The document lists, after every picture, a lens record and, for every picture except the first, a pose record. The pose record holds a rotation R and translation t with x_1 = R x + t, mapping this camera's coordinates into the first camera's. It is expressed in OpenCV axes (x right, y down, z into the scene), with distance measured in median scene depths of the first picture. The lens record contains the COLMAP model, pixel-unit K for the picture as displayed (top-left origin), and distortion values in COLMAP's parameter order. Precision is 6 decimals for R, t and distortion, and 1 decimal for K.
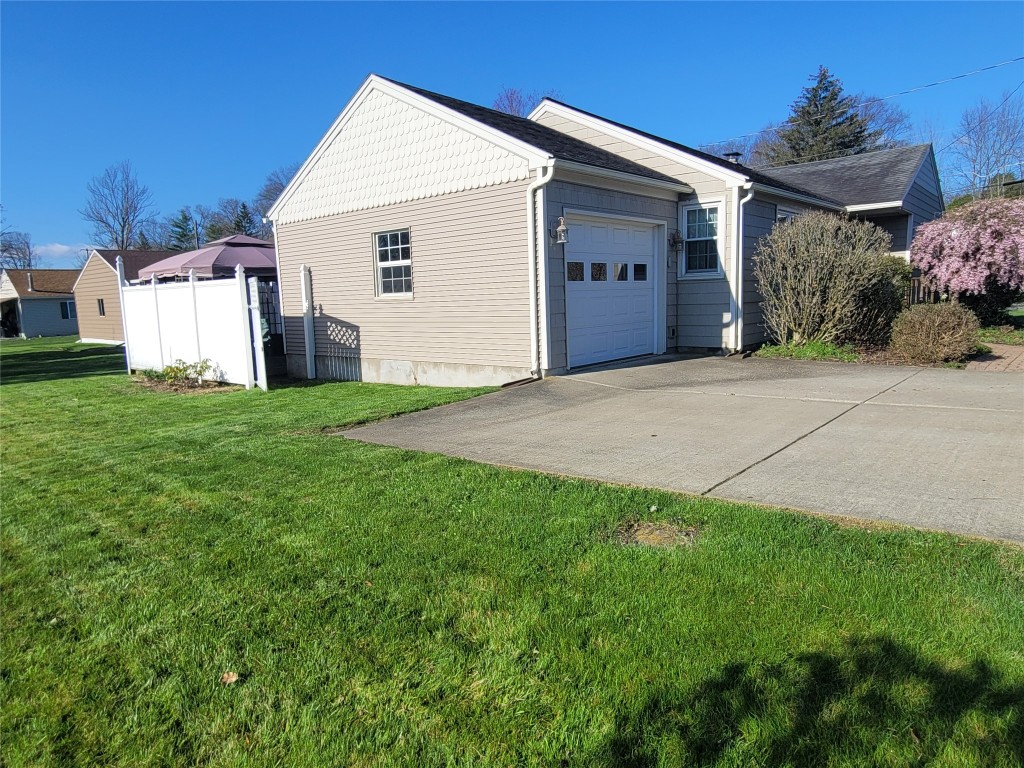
lens RADIAL K [[647.2, 0, 509.4], [0, 647.2, 383.7], [0, 0, 1]] dist [0.002004, -0.002745]
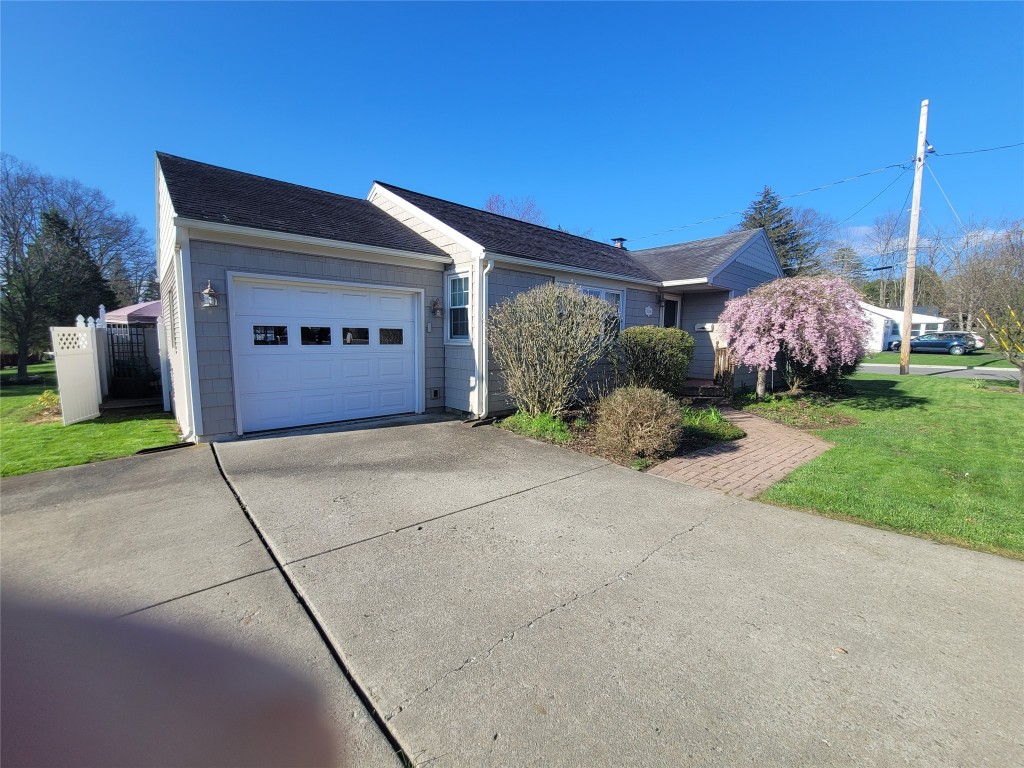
lens RADIAL K [[414.0, 0, 507.9], [0, 414.0, 383.2], [0, 0, 1]] dist [0.000878, -0.001348]
pose [[0.989549, 0.057970, -0.132029, 0.465966], [-0.061090, 0.997938, -0.019695, -0.091268], [0.130615, 0.027555, 0.991050, 0.346171]]
